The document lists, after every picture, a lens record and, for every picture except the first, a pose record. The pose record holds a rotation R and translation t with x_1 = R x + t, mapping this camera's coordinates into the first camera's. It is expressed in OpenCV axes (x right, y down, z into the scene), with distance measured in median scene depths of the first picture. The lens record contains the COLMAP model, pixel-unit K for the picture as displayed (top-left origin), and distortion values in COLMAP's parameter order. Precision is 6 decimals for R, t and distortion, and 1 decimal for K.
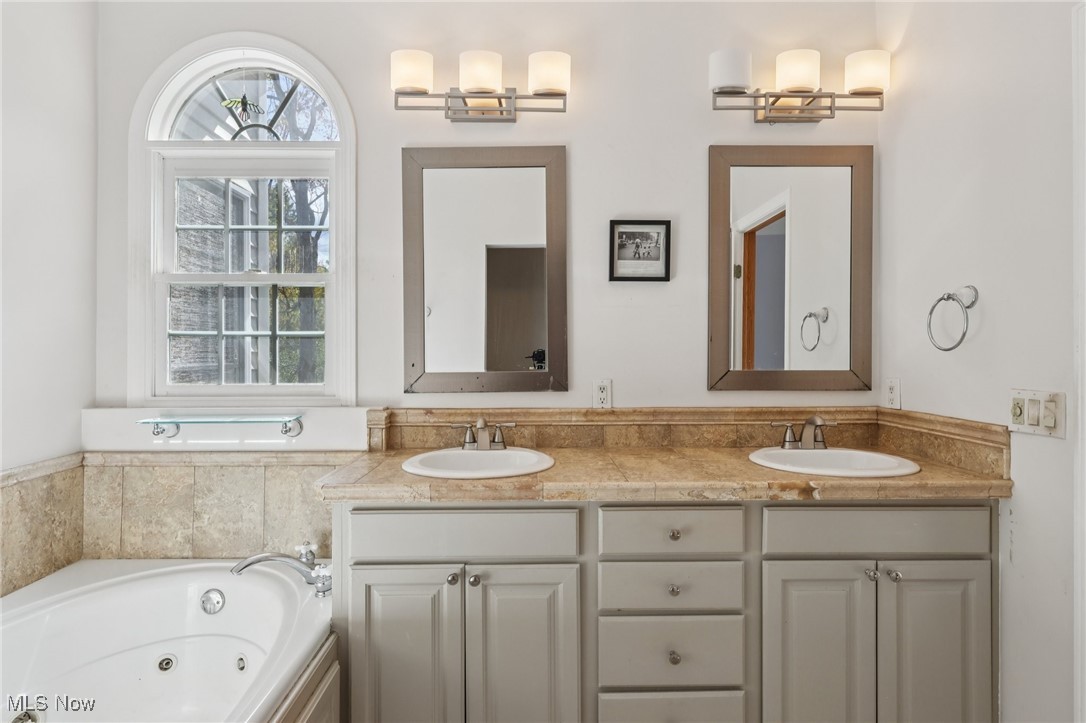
lens RADIAL K [[568.7, 0, 543.3], [0, 568.7, 344.7], [0, 0, 1]] dist [-0.014646, 0.001497]
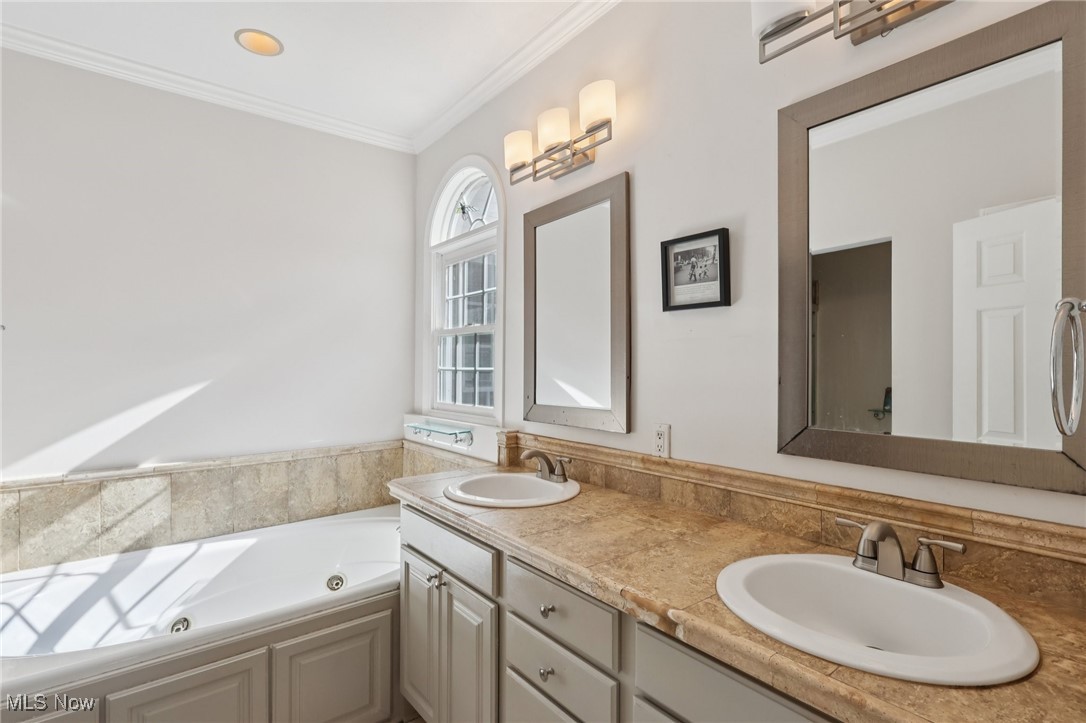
lens RADIAL K [[512.7, 0, 543.9], [0, 512.7, 356.8], [0, 0, 1]] dist [-0.008018, 0.002528]
pose [[0.611031, -0.012212, -0.791512, 0.624432], [0.005357, 0.999922, -0.011293, -0.034910], [0.791588, 0.002660, 0.611049, 0.374034]]
